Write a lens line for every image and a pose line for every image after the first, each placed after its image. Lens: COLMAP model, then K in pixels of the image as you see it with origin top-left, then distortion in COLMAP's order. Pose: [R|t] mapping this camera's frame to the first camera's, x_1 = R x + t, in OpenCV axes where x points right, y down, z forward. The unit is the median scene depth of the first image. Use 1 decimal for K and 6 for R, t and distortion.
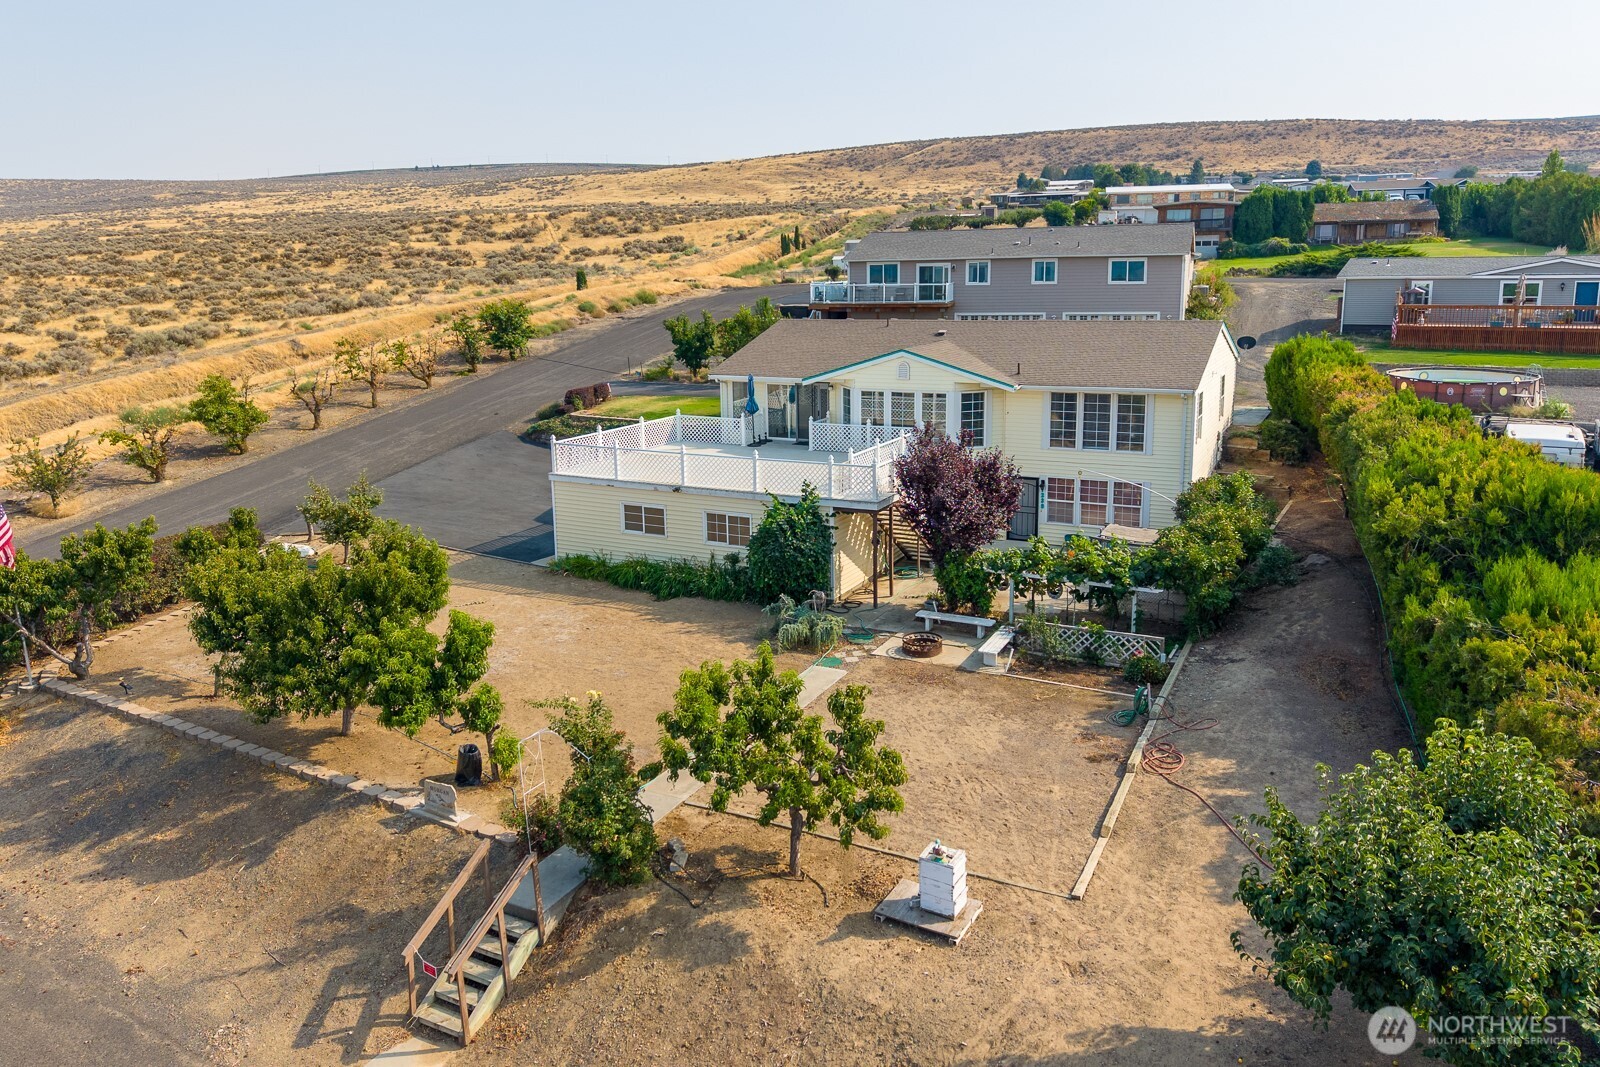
lens RADIAL K [[1126.7, 0, 800.0], [0, 1126.7, 533.5], [0, 0, 1]] dist [0.023845, -0.028161]
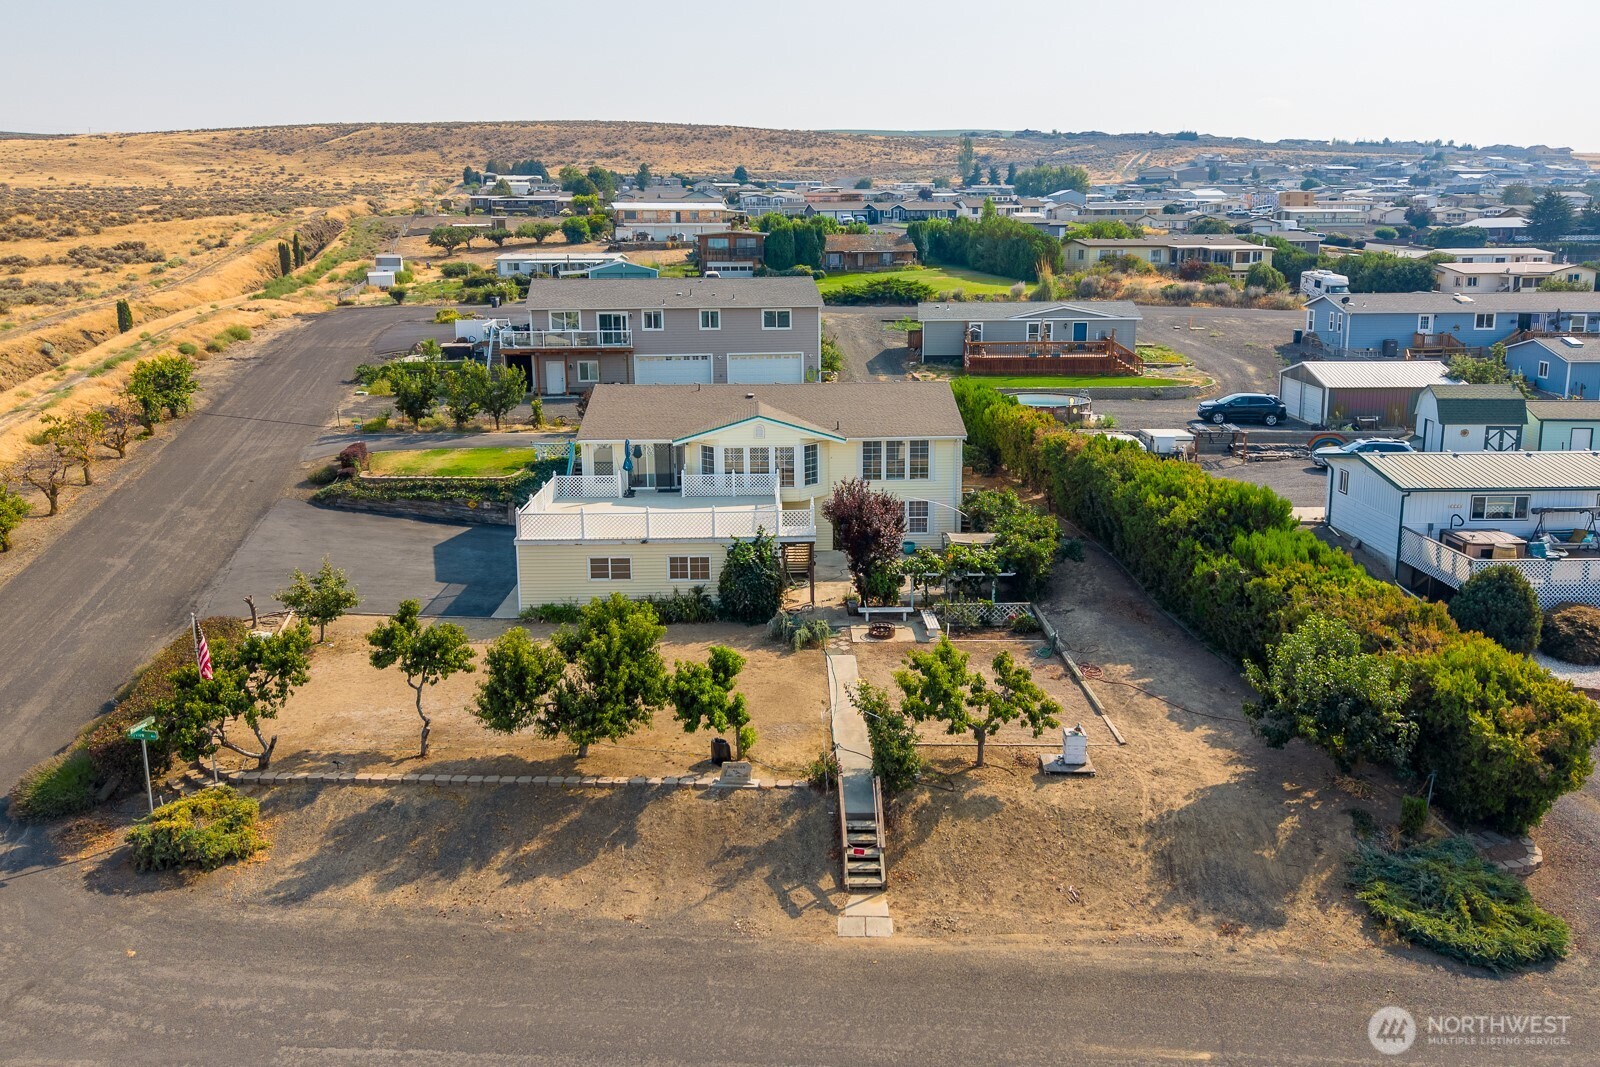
lens RADIAL K [[1161.8, 0, 800.0], [0, 1161.8, 533.5], [0, 0, 1]] dist [0.077683, -0.125607]
pose [[0.883013, -0.106904, 0.457012, -0.306248], [0.104693, 0.994045, 0.030244, -0.038639], [-0.457524, 0.021140, 0.888946, -0.135601]]
